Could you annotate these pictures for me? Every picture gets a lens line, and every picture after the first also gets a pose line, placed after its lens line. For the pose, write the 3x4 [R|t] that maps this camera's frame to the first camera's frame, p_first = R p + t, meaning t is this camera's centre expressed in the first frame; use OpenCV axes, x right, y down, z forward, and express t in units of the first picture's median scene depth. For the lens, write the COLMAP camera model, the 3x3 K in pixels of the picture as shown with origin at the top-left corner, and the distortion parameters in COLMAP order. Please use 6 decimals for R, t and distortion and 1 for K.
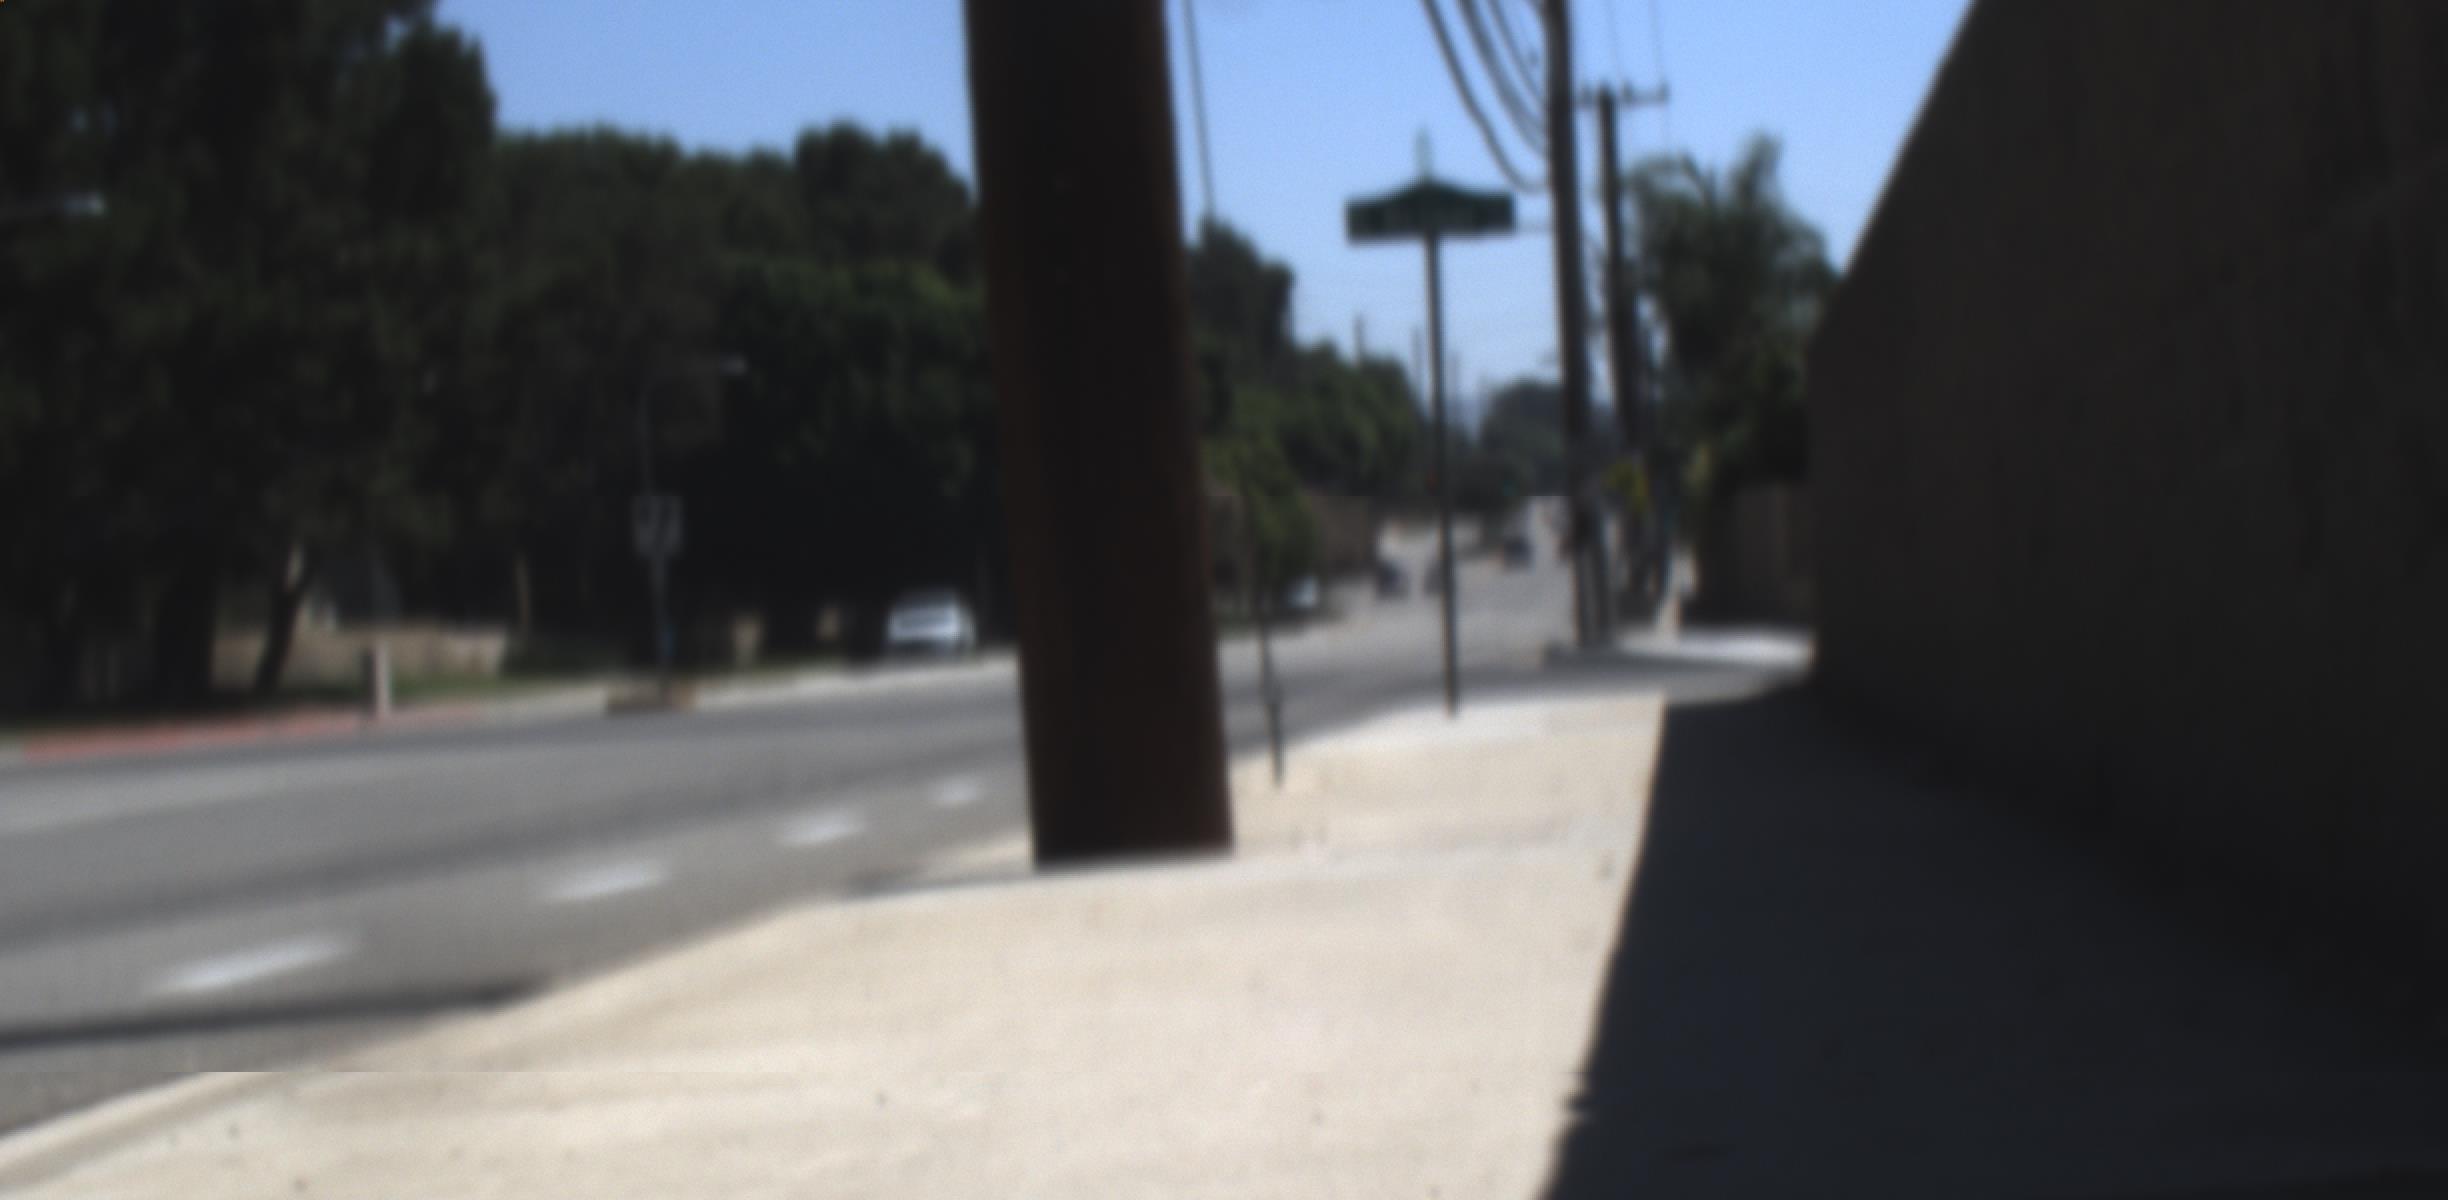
lens RADIAL K [[3445.8, 0, 1224.0], [0, 3445.8, 600.0], [0, 0, 1]] dist [-0.014788, 0.001518]
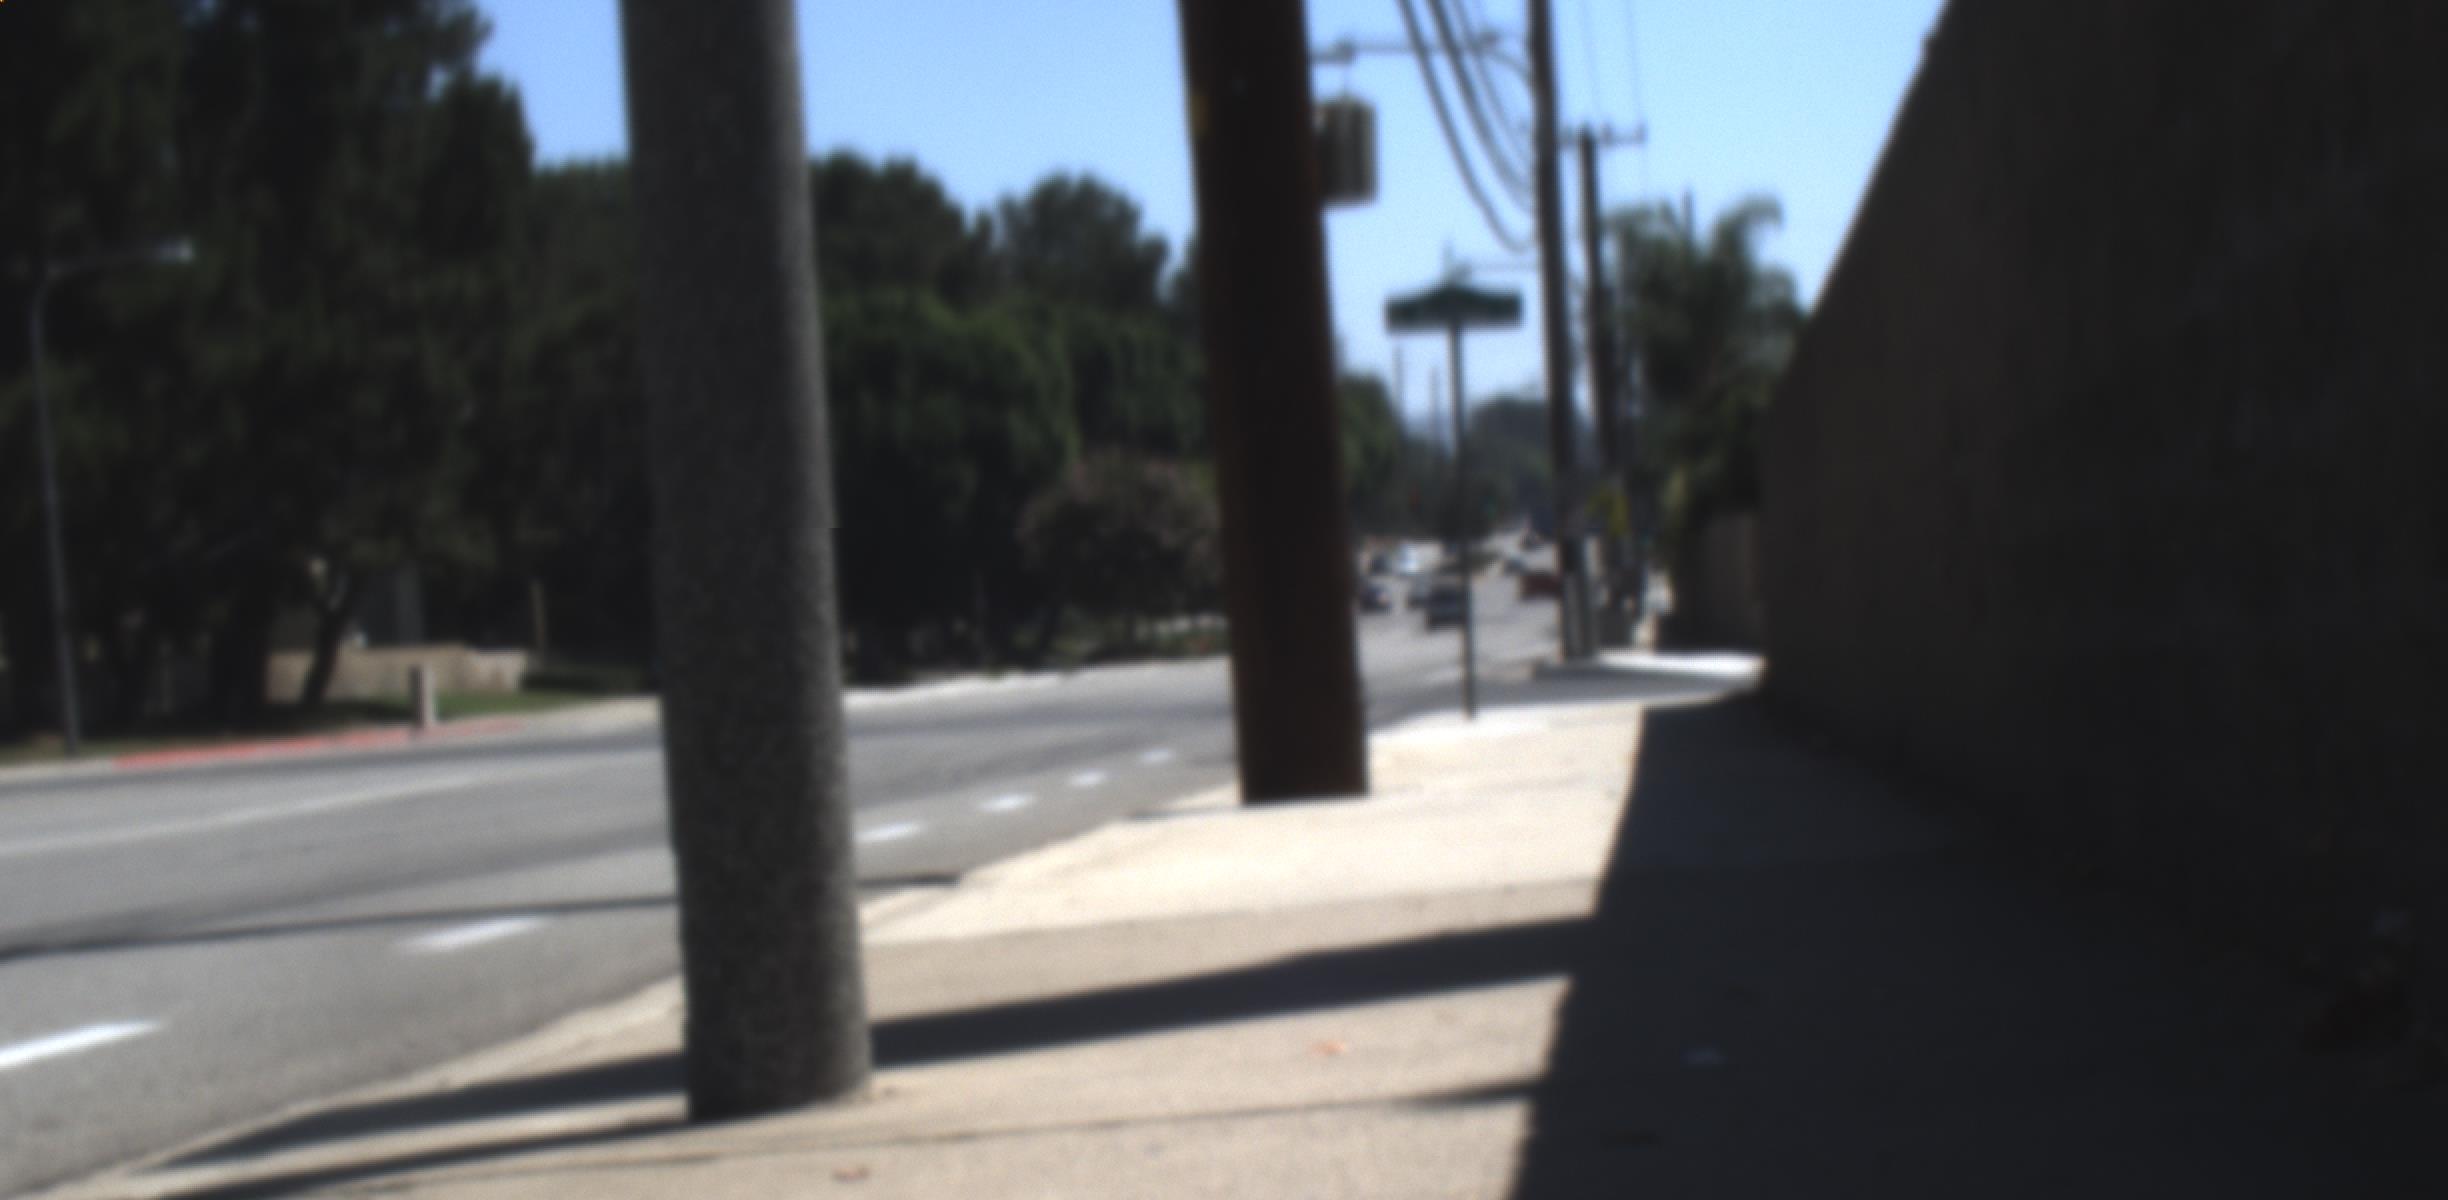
lens RADIAL K [[4776.1, 0, 1224.0], [0, 4776.1, 600.0], [0, 0, 1]] dist [0.015231, 0.033408]
pose [[0.999195, -0.000315, 0.040127, -0.061203], [0.000289, 1.000000, 0.000655, -0.006798], [-0.040127, -0.000643, 0.999194, -0.473732]]
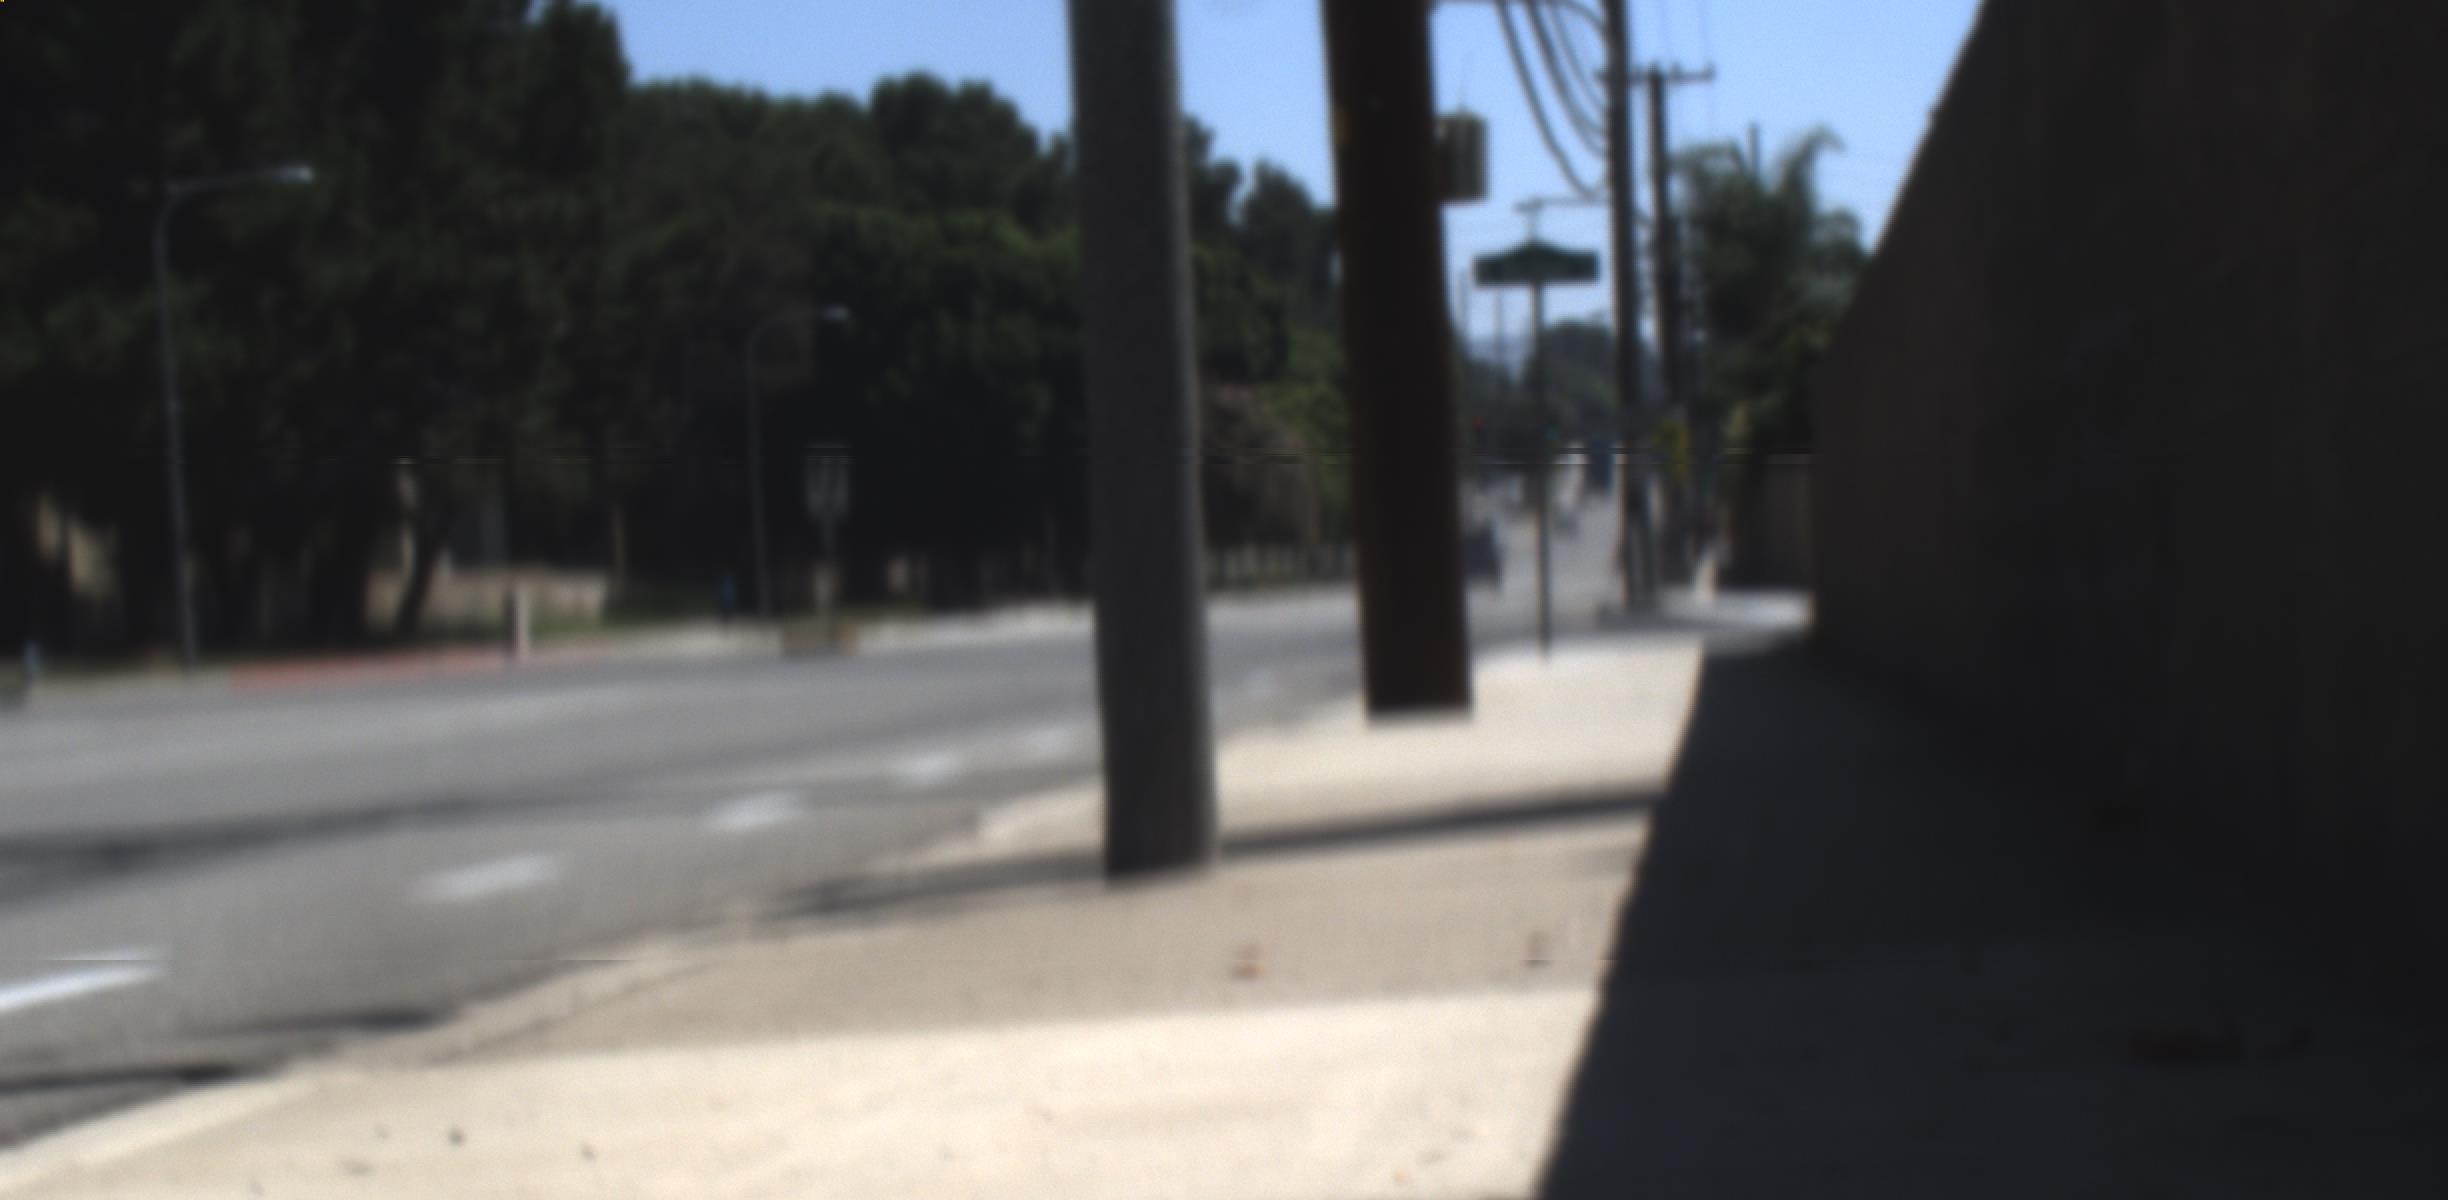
lens RADIAL K [[4841.0, 0, 1224.0], [0, 4841.0, 600.0], [0, 0, 1]] dist [-0.298767, -0.018444]
pose [[0.999470, 0.015274, 0.028736, -0.068110], [-0.015779, 0.999724, 0.017405, -0.007857], [-0.028462, -0.017850, 0.999435, -0.526504]]
